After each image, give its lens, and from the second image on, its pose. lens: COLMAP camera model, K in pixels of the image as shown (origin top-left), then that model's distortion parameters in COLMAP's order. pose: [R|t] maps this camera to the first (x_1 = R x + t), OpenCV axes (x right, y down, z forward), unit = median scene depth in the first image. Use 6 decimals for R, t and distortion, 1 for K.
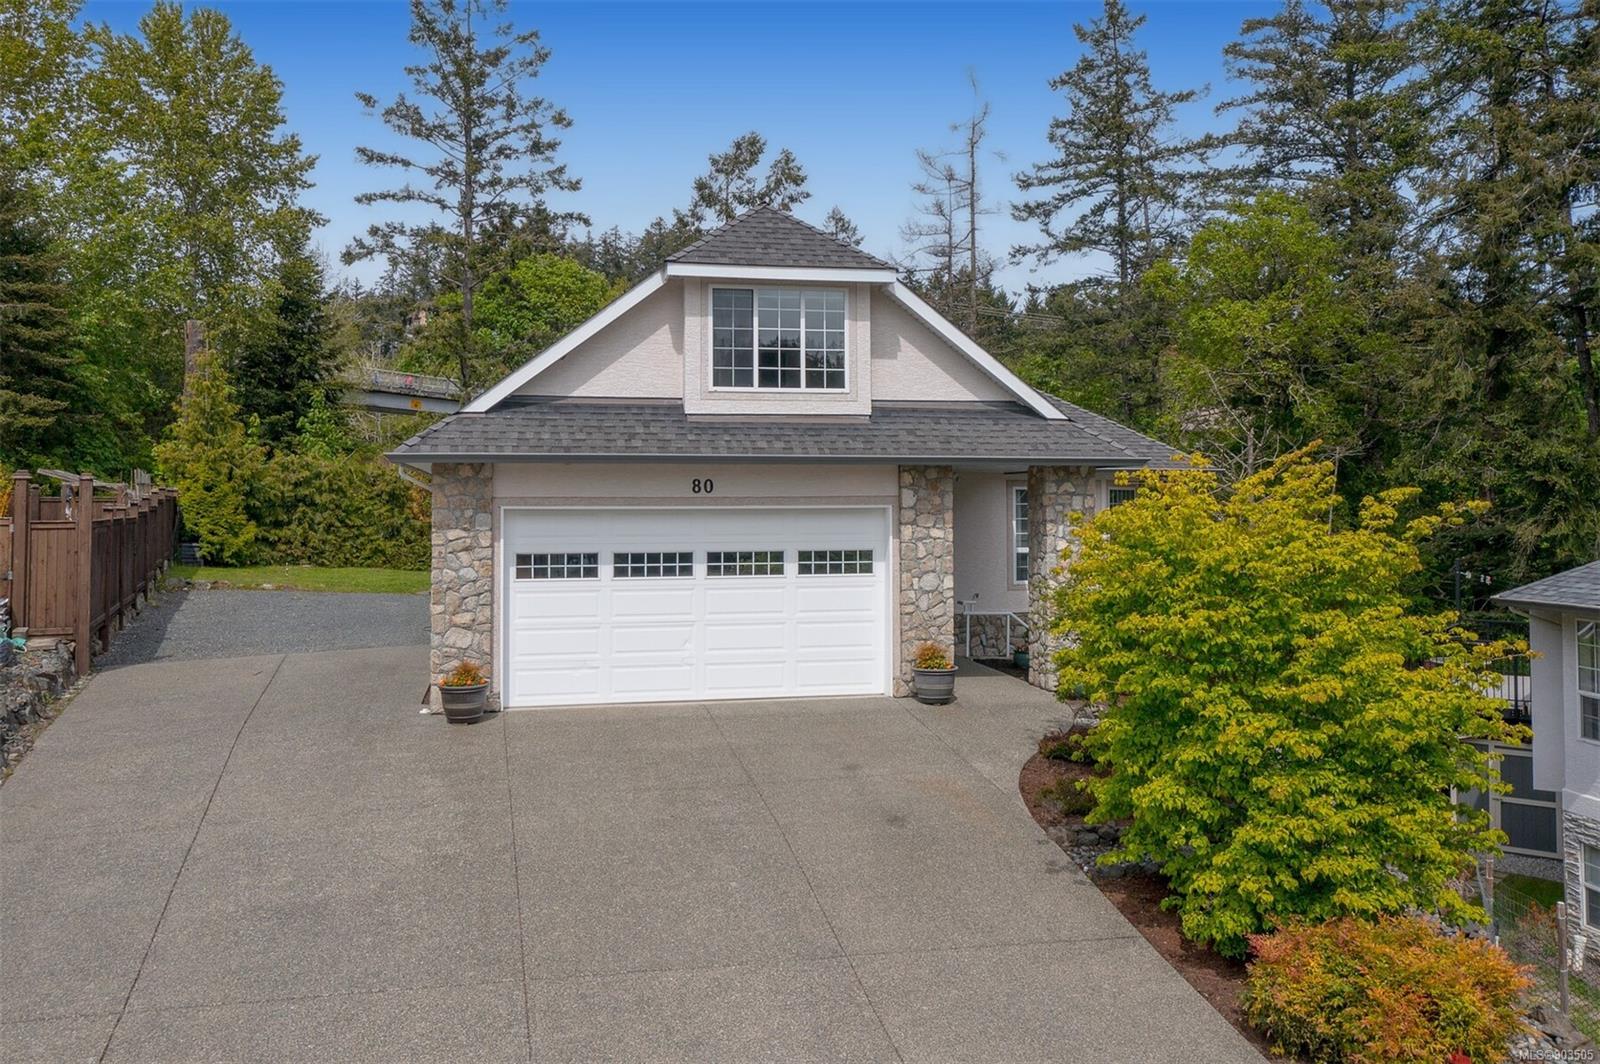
lens RADIAL K [[1358.5, 0, 795.5], [0, 1358.5, 534.4], [0, 0, 1]] dist [0.005563, 0.002494]
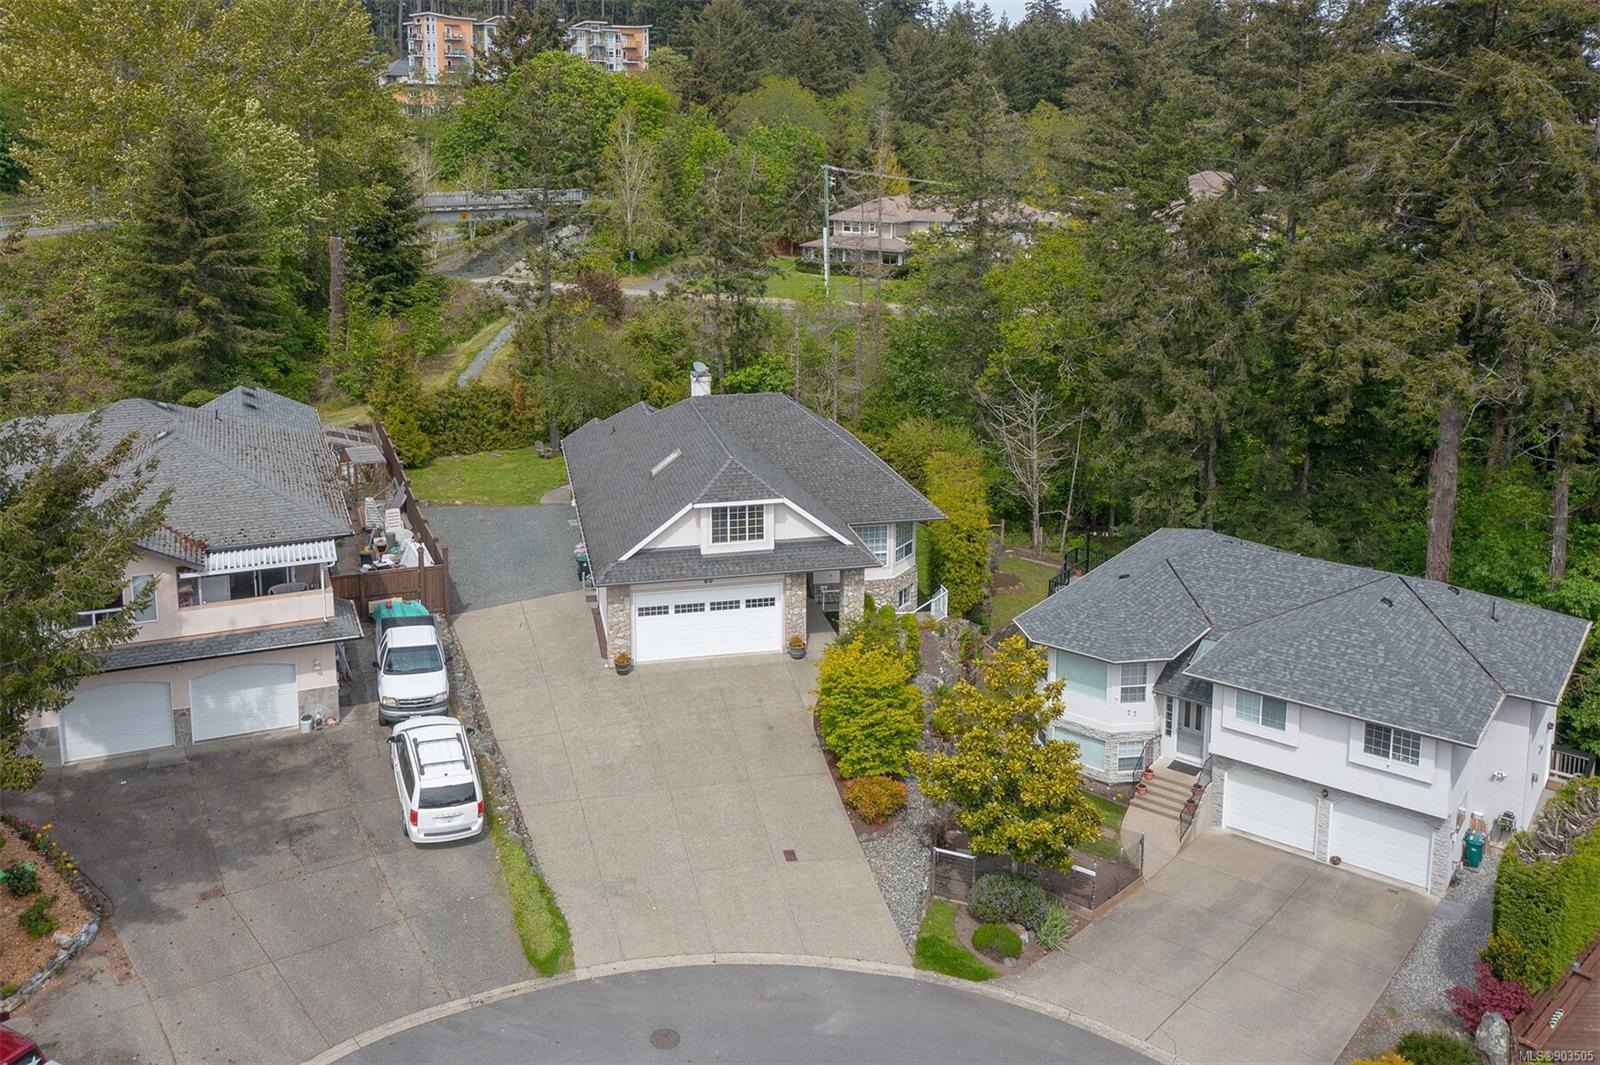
lens RADIAL K [[1358.5, 0, 801.5], [0, 1358.5, 530.1], [0, 0, 1]] dist [0.005563, 0.002494]
pose [[0.999904, 0.006995, 0.011969, 0.077248], [-0.009886, 0.965041, 0.261911, -0.800708], [-0.009718, -0.262004, 0.965018, -1.467308]]
